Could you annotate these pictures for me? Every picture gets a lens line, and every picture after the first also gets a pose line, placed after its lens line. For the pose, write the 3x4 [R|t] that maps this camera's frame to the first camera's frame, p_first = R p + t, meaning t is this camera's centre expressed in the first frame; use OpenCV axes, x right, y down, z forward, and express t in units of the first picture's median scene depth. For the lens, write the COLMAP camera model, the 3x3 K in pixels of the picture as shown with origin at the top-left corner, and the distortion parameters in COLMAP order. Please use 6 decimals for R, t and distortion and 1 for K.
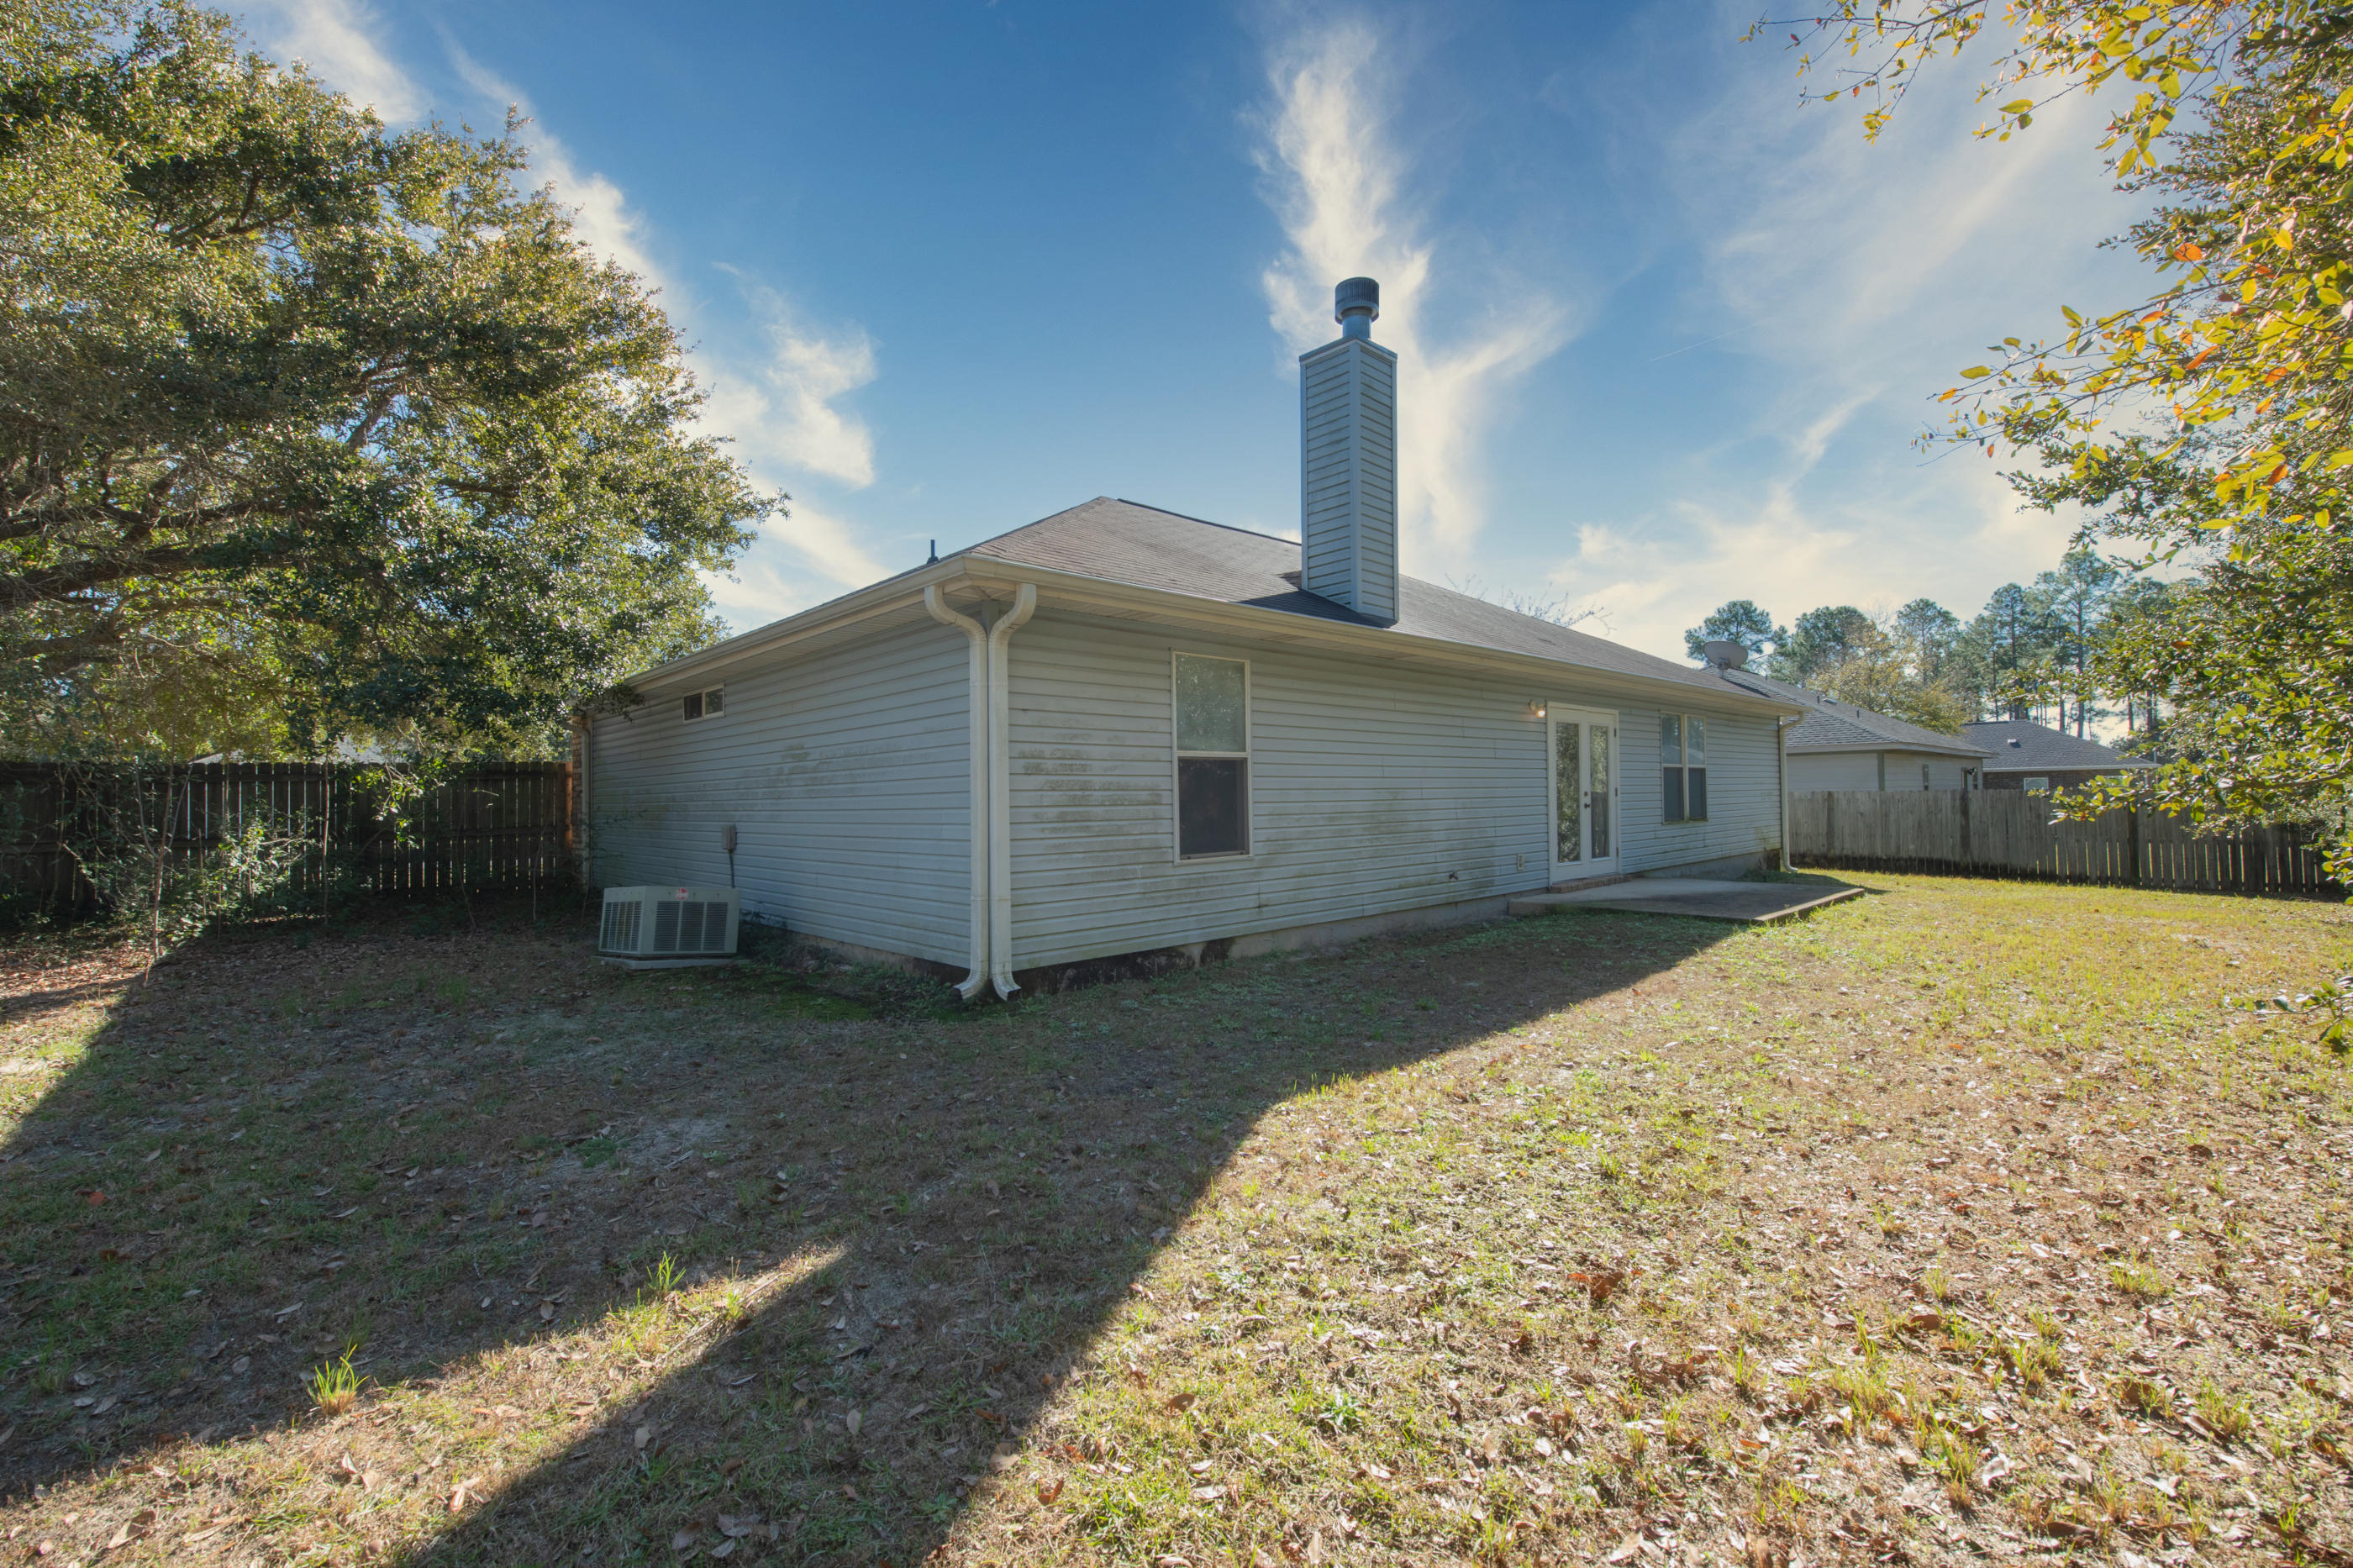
lens RADIAL K [[1010.2, 0, 1180.0], [0, 1010.2, 769.8], [0, 0, 1]] dist [-0.007268, -0.000200]
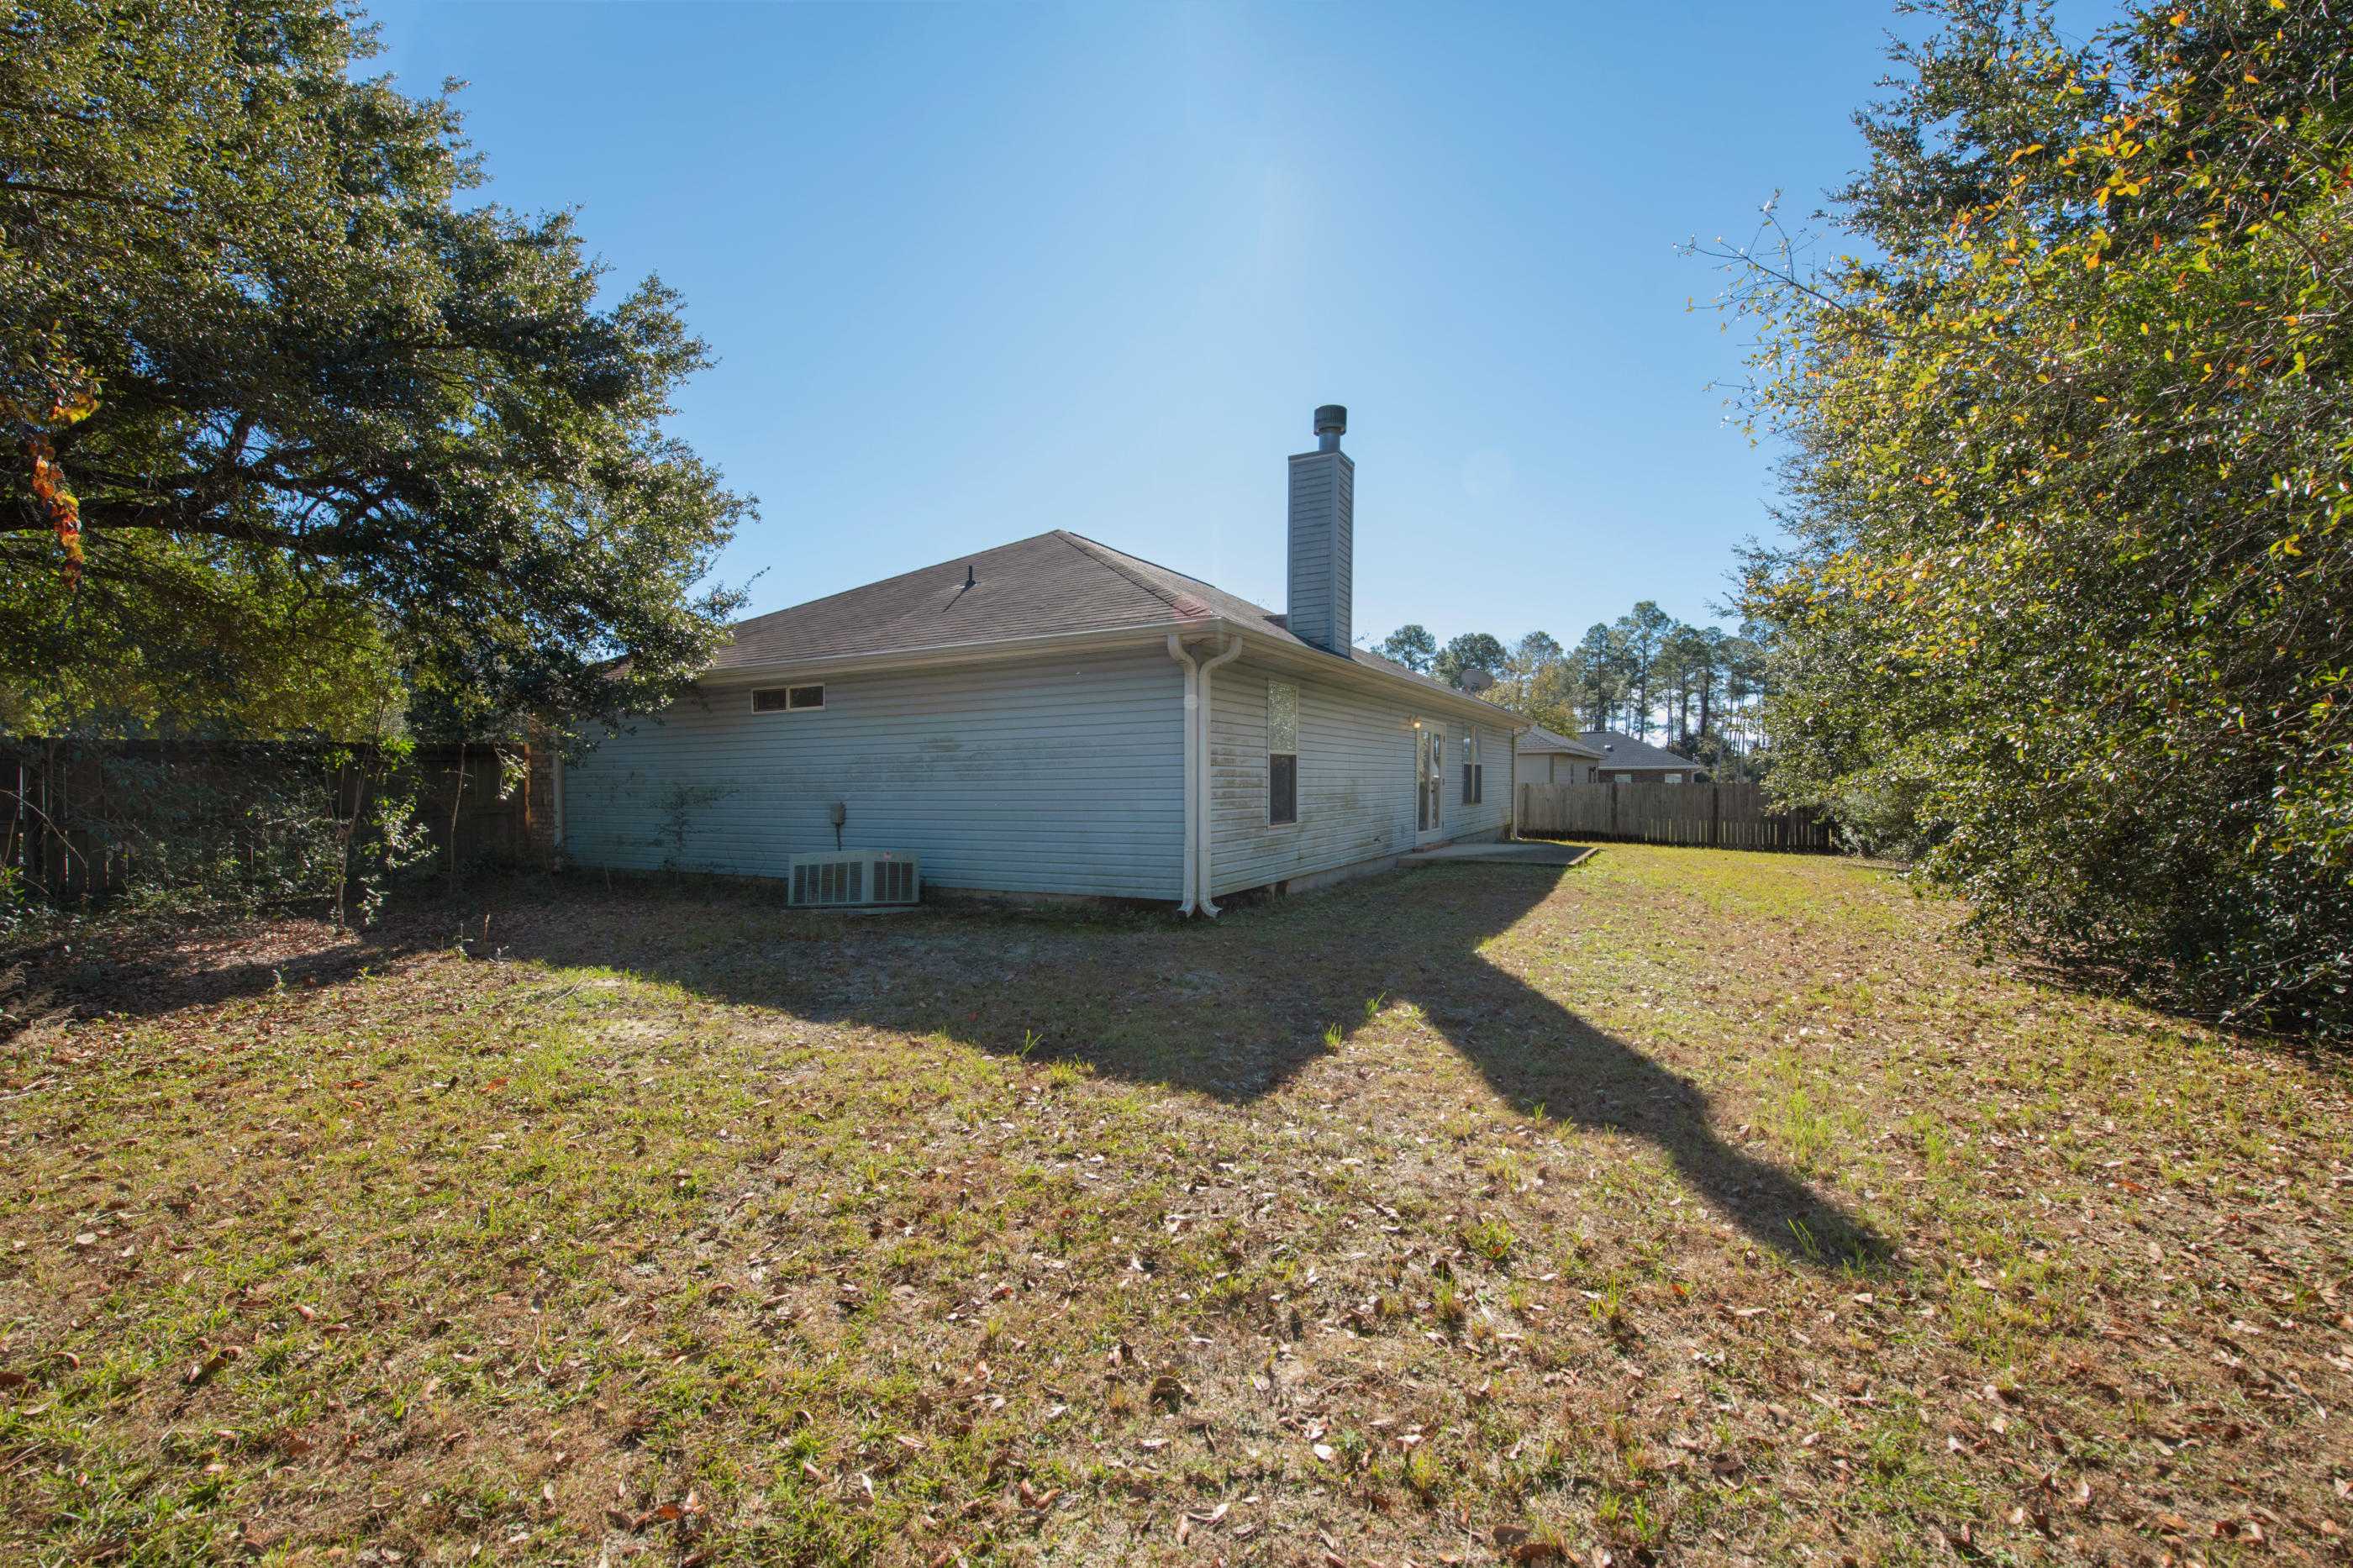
lens RADIAL K [[975.0, 0, 1177.5], [0, 975.0, 805.6], [0, 0, 1]] dist [-0.001437, -0.000313]
pose [[0.952374, 0.000130, 0.304934, -0.356001], [-0.014498, 0.998888, 0.044855, 0.000281], [-0.304589, -0.047140, 0.951317, -0.183995]]
